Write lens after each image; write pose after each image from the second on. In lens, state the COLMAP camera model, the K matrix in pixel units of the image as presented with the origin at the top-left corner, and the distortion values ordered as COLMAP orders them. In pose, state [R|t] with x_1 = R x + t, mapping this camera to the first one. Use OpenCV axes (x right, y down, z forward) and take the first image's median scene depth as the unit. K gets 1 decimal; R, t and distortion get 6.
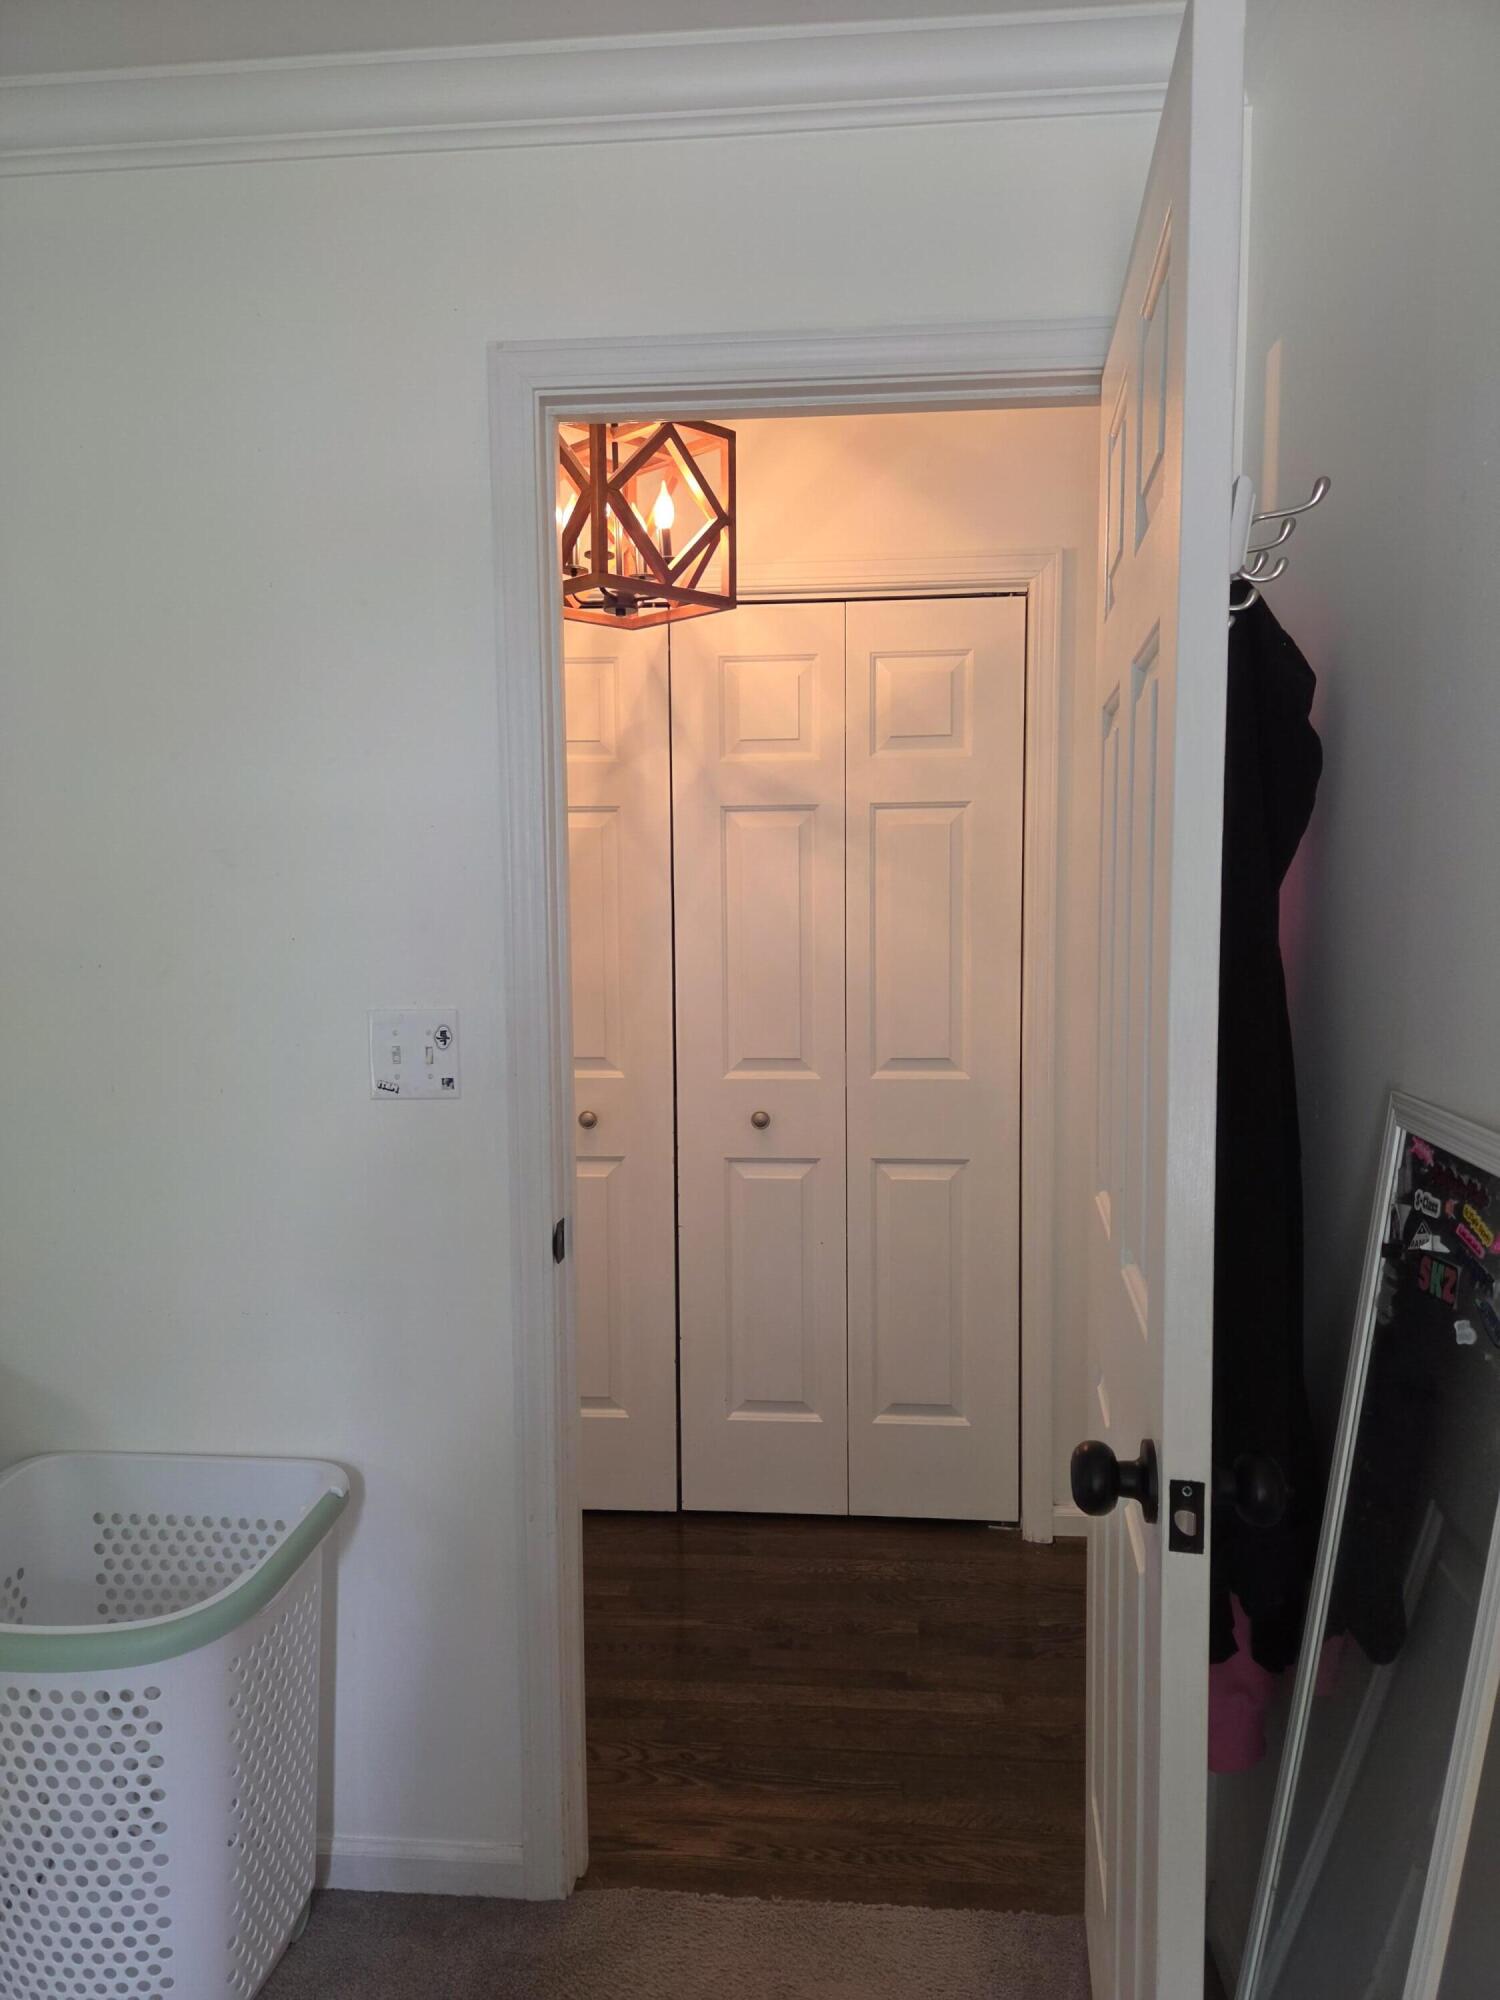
lens RADIAL K [[1341.6, 0, 750.0], [0, 1341.6, 1000.0], [0, 0, 1]] dist [0.039748, -0.002912]
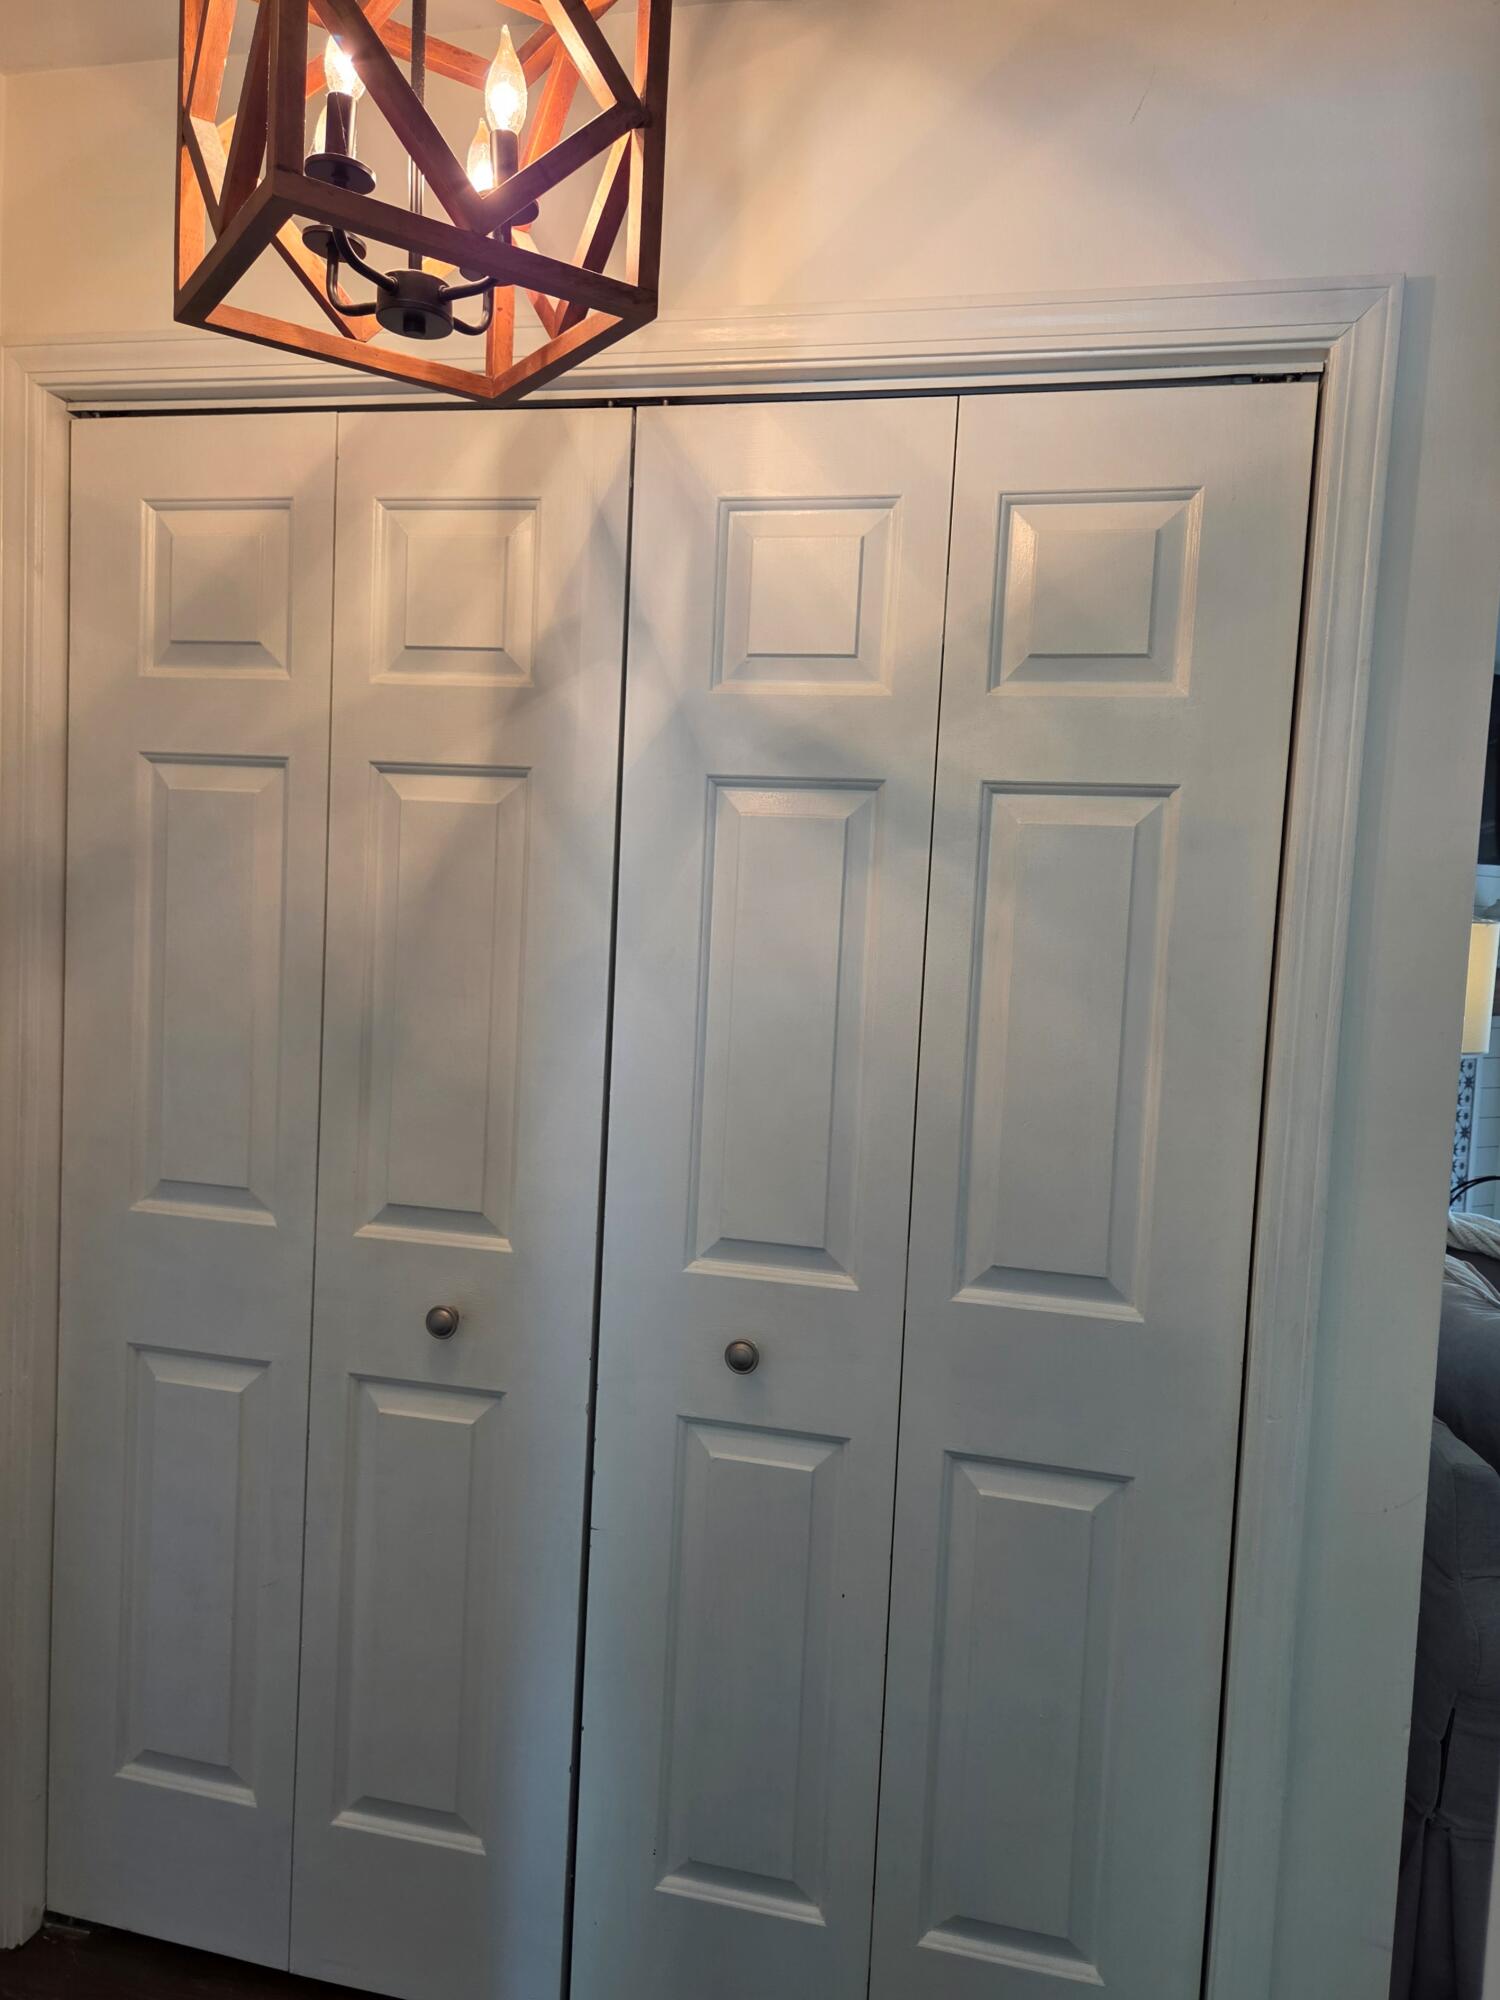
lens RADIAL K [[1471.7, 0, 750.0], [0, 1471.7, 1000.0], [0, 0, 1]] dist [0.049344, -0.005441]
pose [[0.987552, 0.066214, -0.142675, 0.087863], [-0.069330, 0.997449, -0.016971, -0.044817], [0.141188, 0.026651, 0.989624, 0.416999]]
